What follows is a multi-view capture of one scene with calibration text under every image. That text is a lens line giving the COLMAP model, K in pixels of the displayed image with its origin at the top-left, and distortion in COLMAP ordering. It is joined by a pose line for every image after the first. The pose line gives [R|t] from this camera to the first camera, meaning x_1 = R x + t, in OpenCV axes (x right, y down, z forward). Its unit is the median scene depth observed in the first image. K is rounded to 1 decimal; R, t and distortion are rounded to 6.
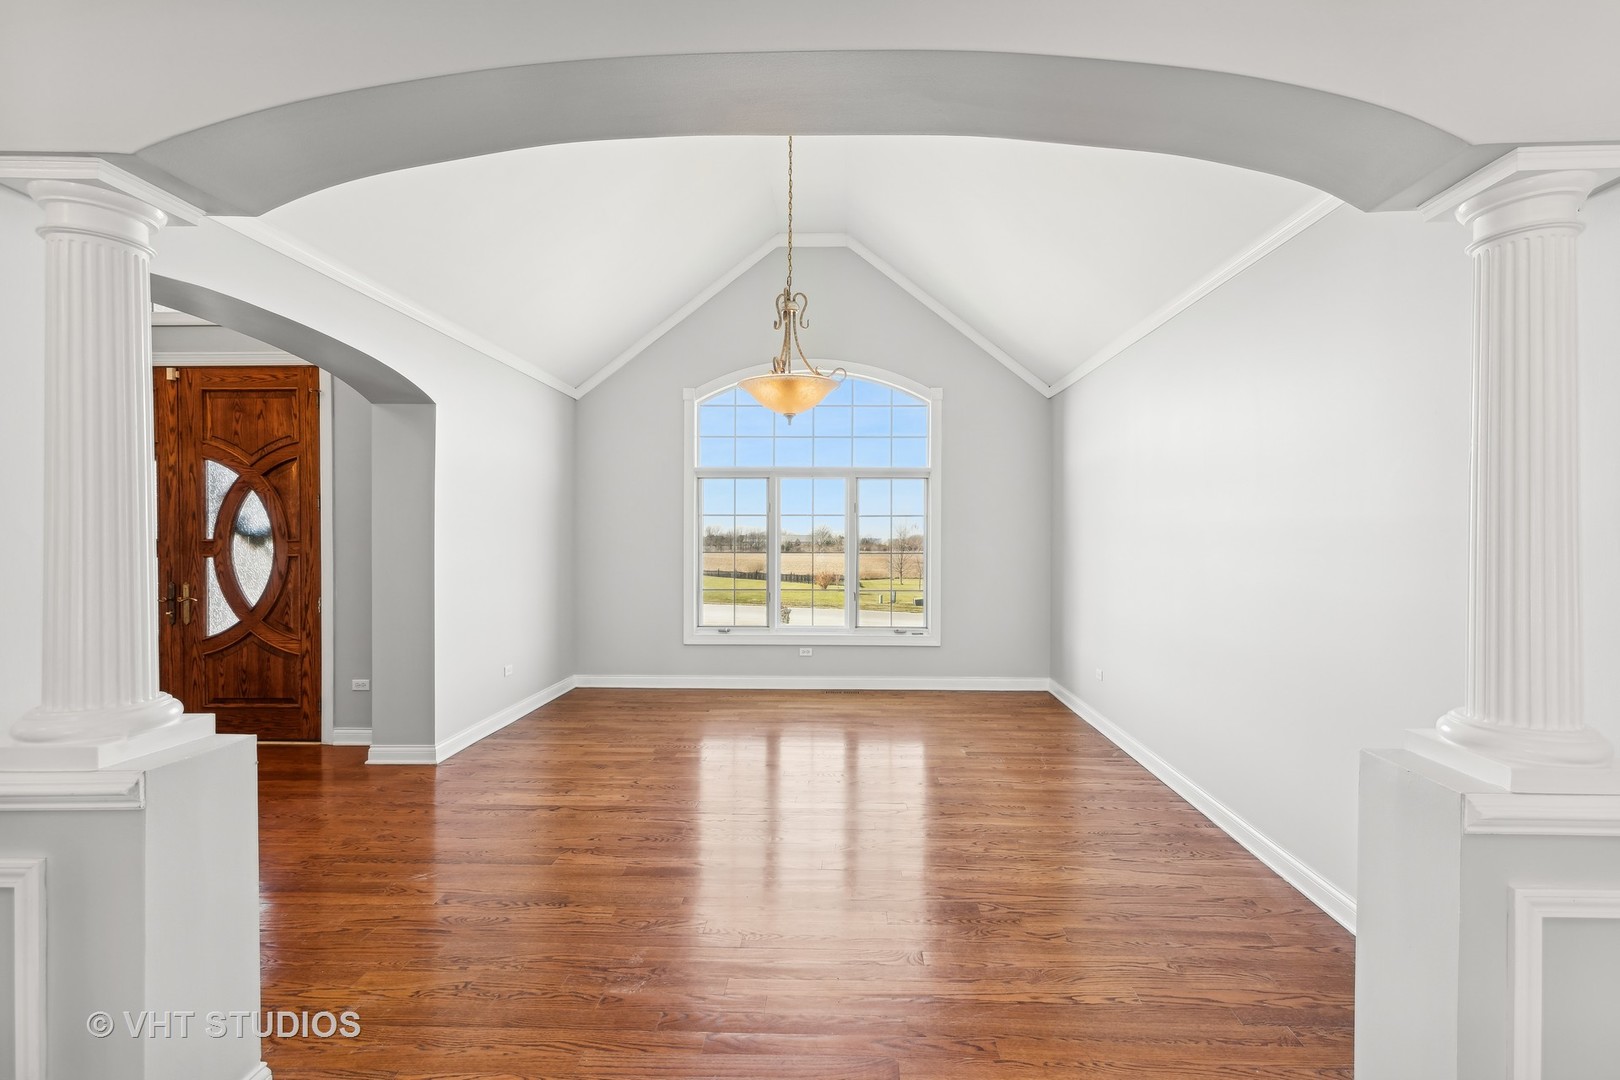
lens RADIAL K [[716.2, 0, 810.0], [0, 716.2, 540.0], [0, 0, 1]] dist [0.001753, 0.000254]
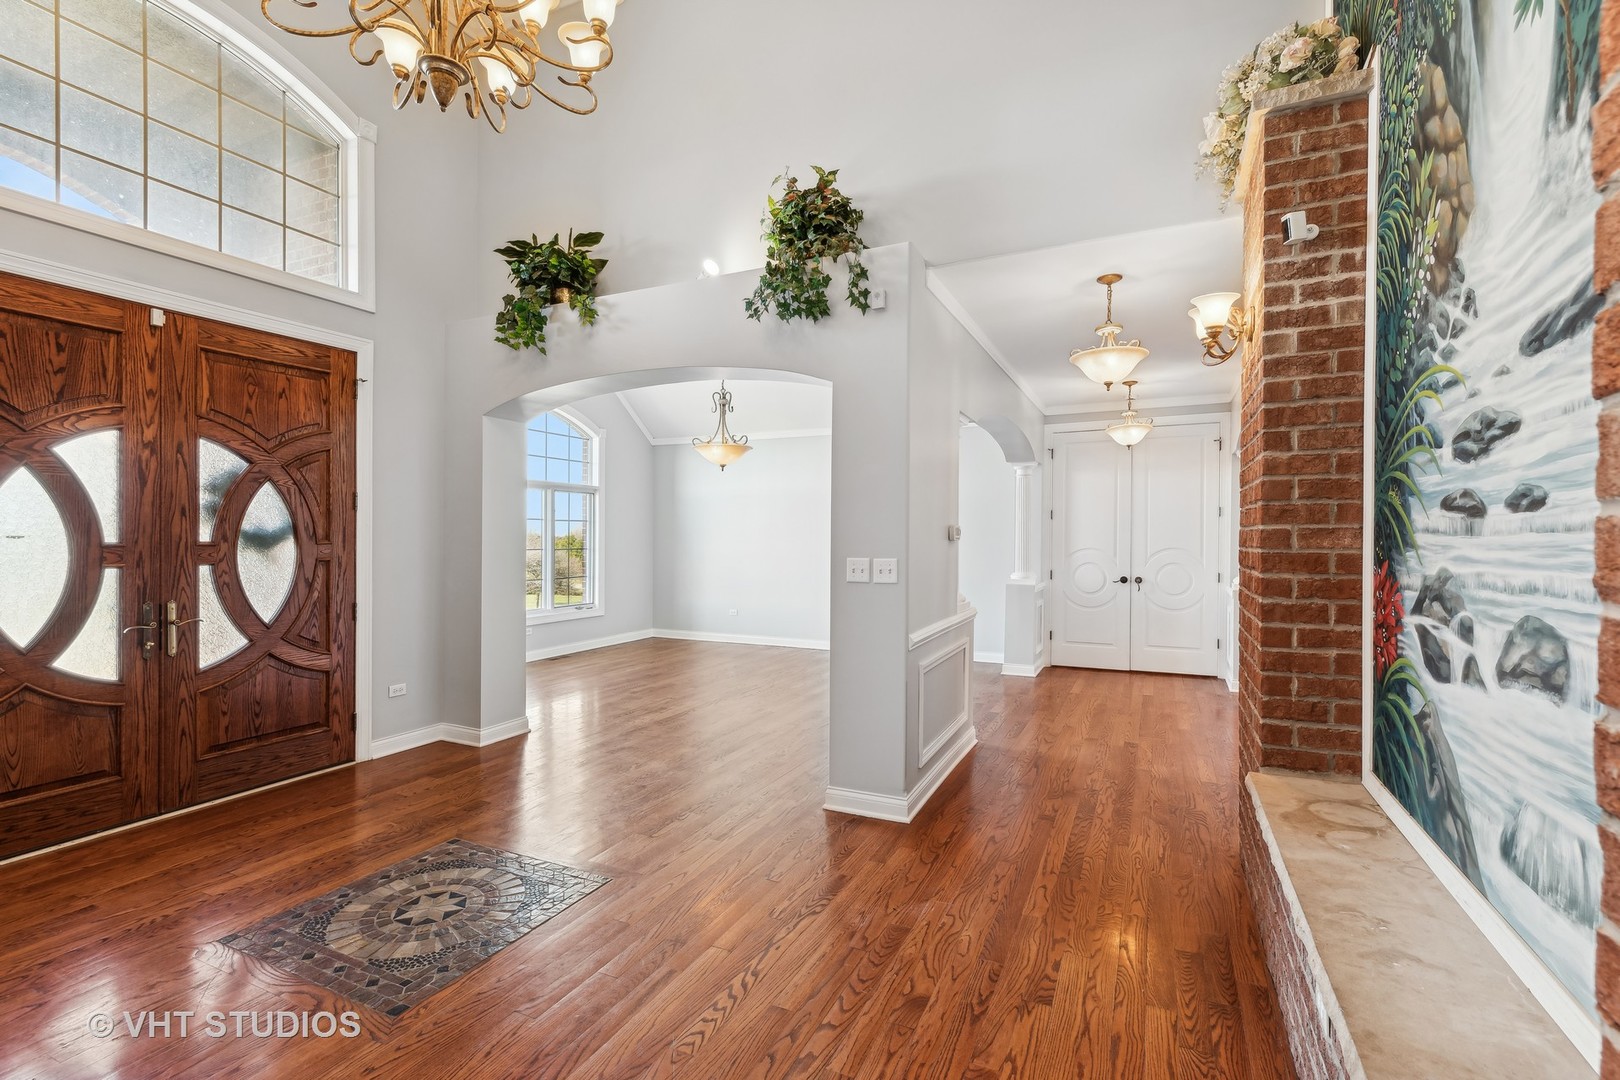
lens RADIAL K [[716.2, 0, 810.0], [0, 716.2, 540.0], [0, 0, 1]] dist [0.001753, 0.000254]
pose [[0.409871, -0.007156, 0.912115, -1.278210], [0.003089, 0.999974, 0.006457, -0.006275], [-0.912138, 0.000170, 0.409882, 0.088838]]
